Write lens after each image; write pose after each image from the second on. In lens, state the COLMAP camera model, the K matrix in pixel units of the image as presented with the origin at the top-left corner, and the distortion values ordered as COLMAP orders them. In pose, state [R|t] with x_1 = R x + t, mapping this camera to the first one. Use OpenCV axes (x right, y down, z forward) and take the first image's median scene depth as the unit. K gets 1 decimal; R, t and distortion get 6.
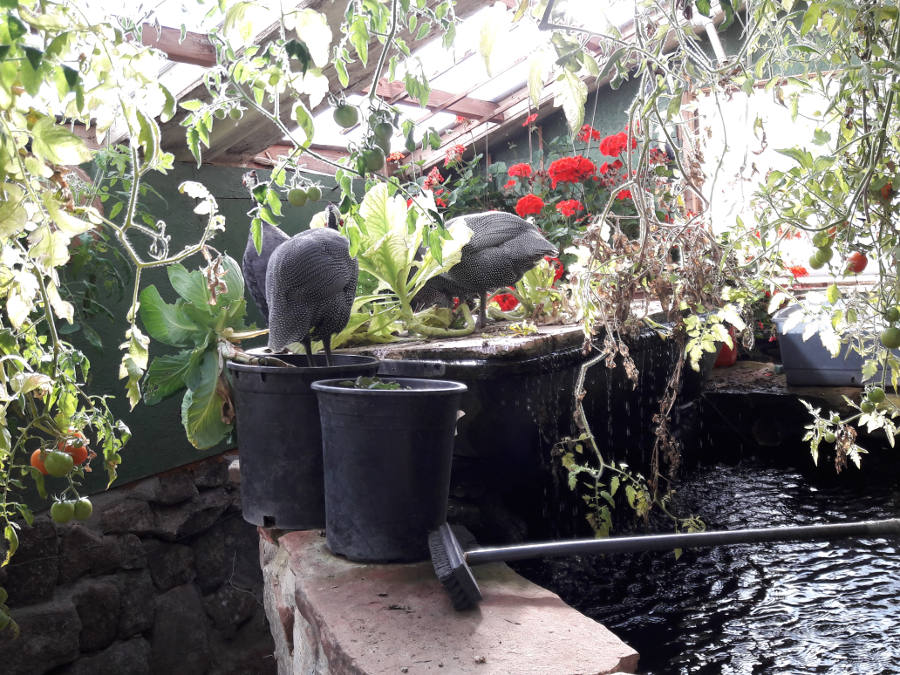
lens RADIAL K [[782.9, 0, 447.6], [0, 782.9, 340.2], [0, 0, 1]] dist [-0.052837, -0.005833]
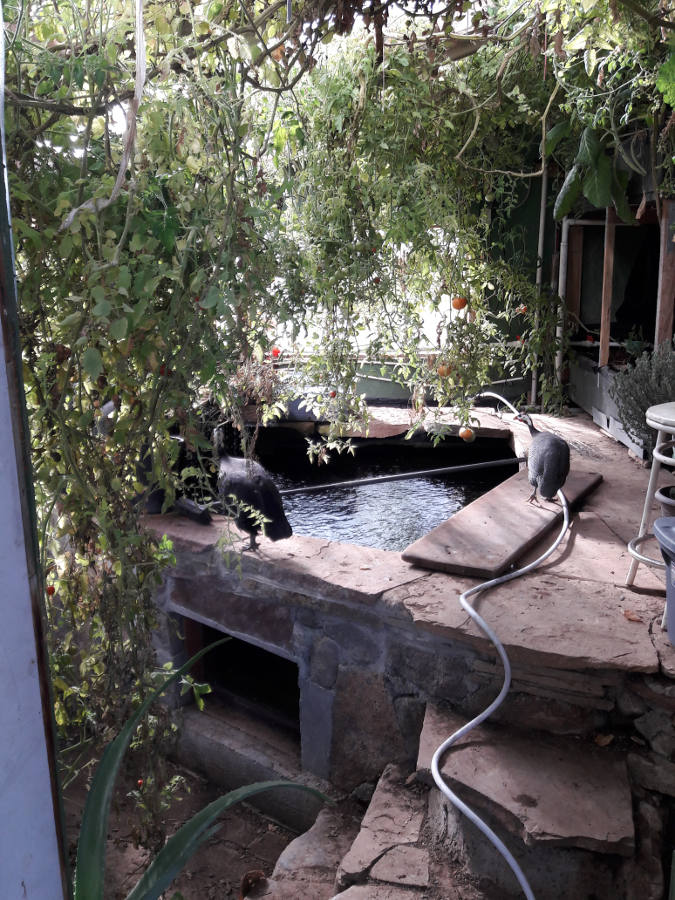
lens RADIAL K [[782.9, 0, 337.6], [0, 782.9, 450.1], [0, 0, 1]] dist [-0.052837, -0.005833]
pose [[0.868549, -0.053763, 0.492679, -0.571664], [-0.015220, 0.990736, 0.134943, -0.184839], [-0.495370, -0.124703, 0.859685, -0.998962]]
